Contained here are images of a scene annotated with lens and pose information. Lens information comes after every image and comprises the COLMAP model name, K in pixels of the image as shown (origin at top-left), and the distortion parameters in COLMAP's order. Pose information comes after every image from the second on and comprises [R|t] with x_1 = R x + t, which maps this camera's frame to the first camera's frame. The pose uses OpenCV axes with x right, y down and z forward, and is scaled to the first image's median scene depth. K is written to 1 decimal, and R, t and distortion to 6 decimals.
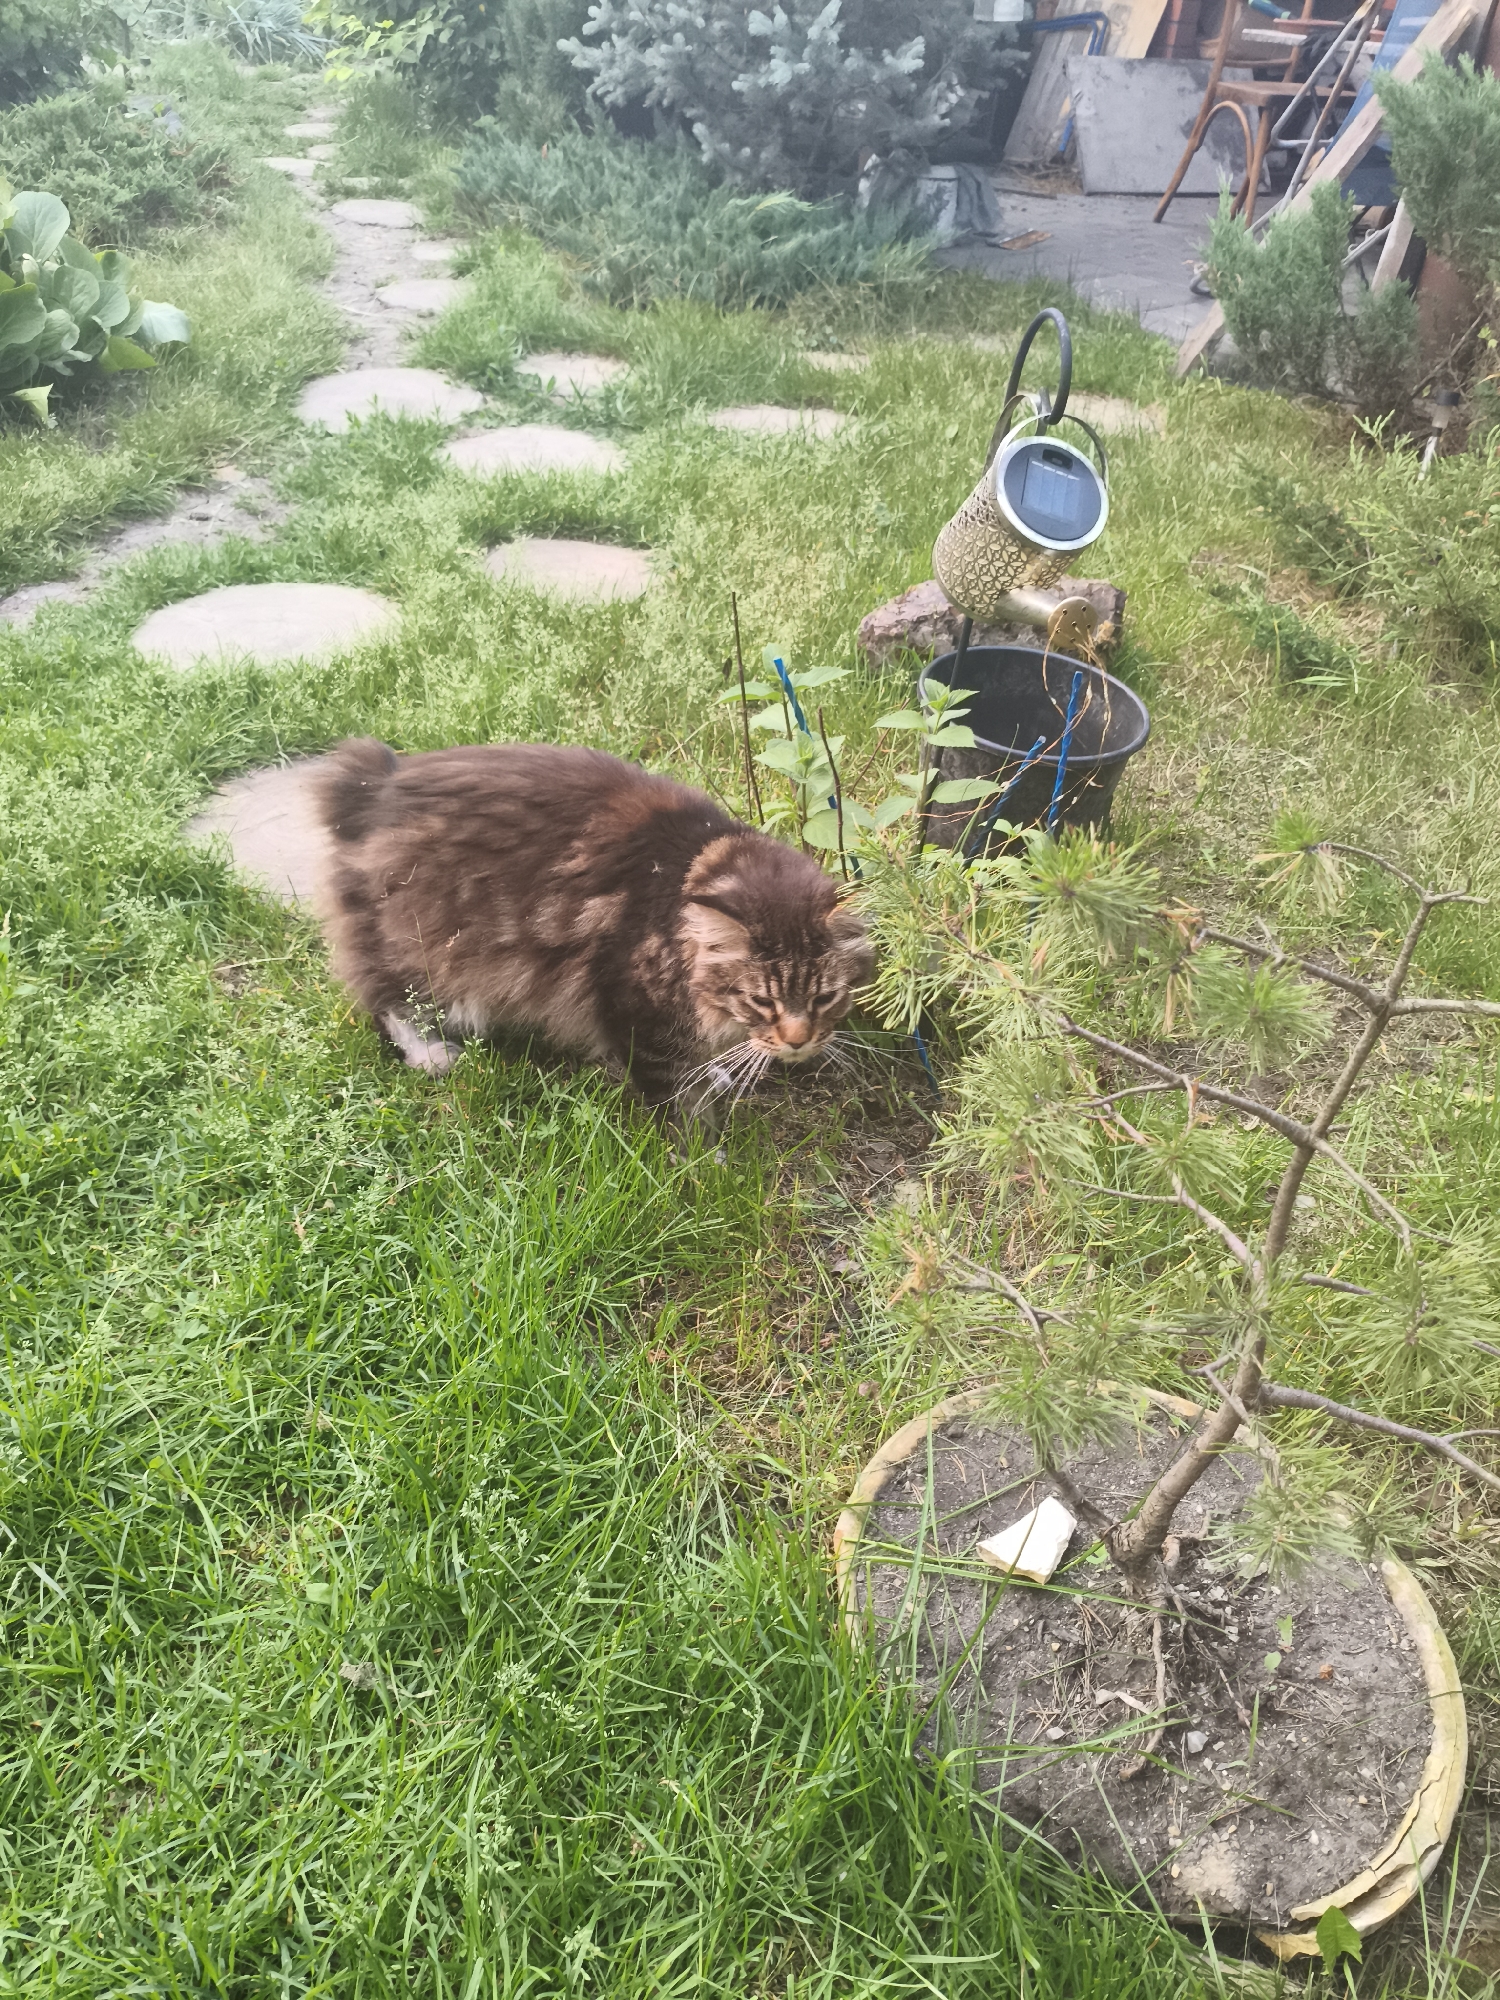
lens RADIAL K [[1489.3, 0, 753.3], [0, 1489.3, 1003.2], [0, 0, 1]] dist [-0.000283, -0.001165]
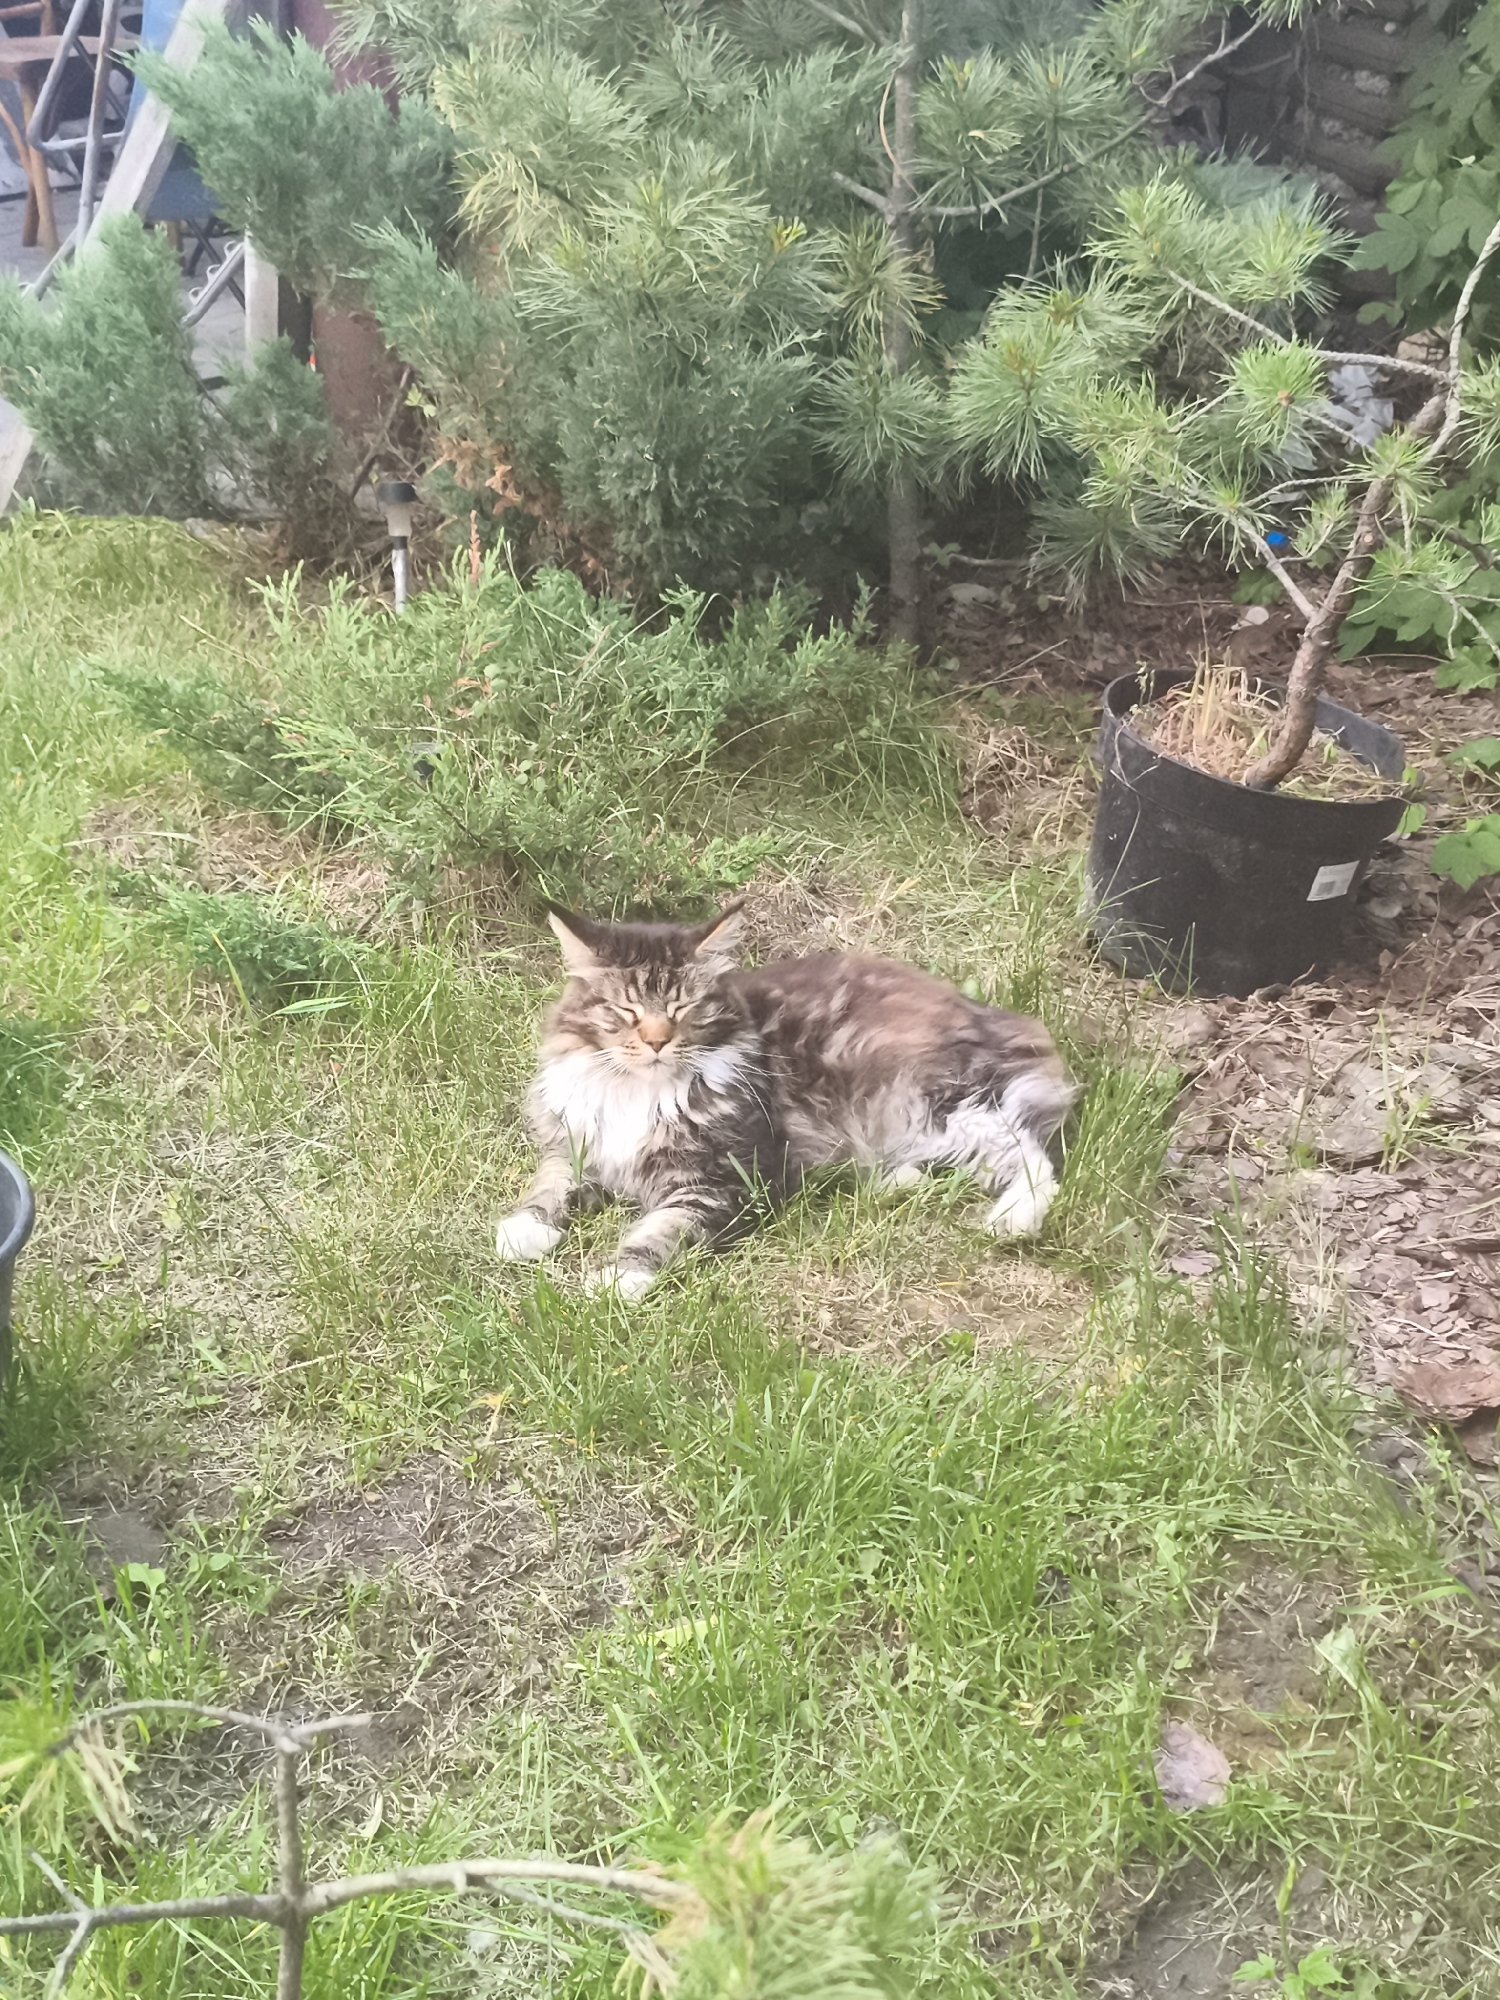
lens RADIAL K [[2496.8, 0, 748.2], [0, 2496.8, 998.8], [0, 0, 1]] dist [0.009368, 0.000000]
pose [[0.872754, -0.265064, 0.409929, 0.102665], [0.316847, 0.946407, -0.062623, -0.087955], [-0.371361, 0.184540, 0.909965, -0.028418]]
